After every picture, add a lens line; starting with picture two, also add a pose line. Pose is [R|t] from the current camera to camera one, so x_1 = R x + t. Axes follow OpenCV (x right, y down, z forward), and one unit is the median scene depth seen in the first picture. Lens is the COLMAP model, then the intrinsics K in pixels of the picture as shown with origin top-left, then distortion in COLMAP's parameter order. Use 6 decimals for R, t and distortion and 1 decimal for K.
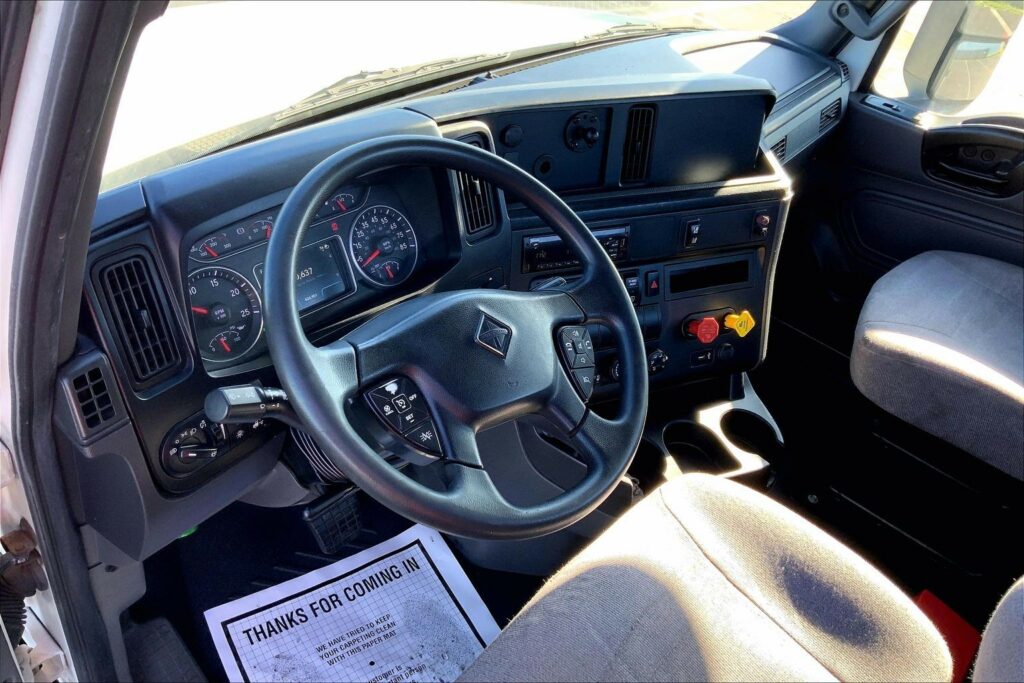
lens RADIAL K [[852.1, 0, 501.7], [0, 852.1, 368.5], [0, 0, 1]] dist [0.045277, -0.102266]
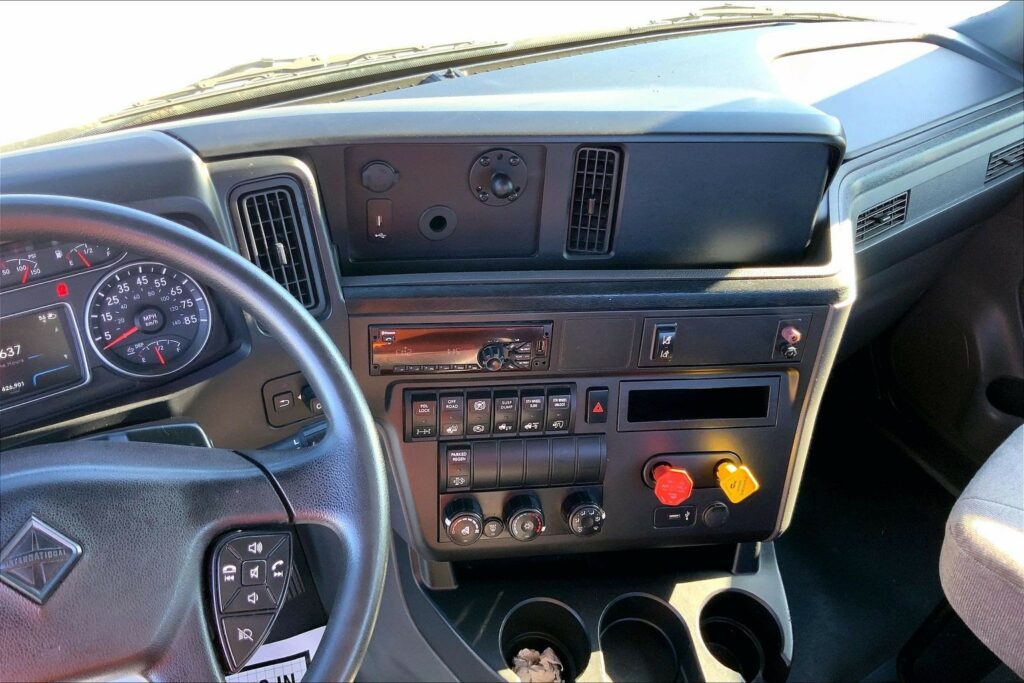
lens RADIAL K [[852.1, 0, 512.5], [0, 852.1, 345.0], [0, 0, 1]] dist [0.045277, -0.102266]
pose [[0.953555, 0.158362, -0.256229, 0.274935], [-0.150408, 0.987334, 0.050478, -0.168809], [0.260978, -0.009594, 0.965297, 0.328890]]
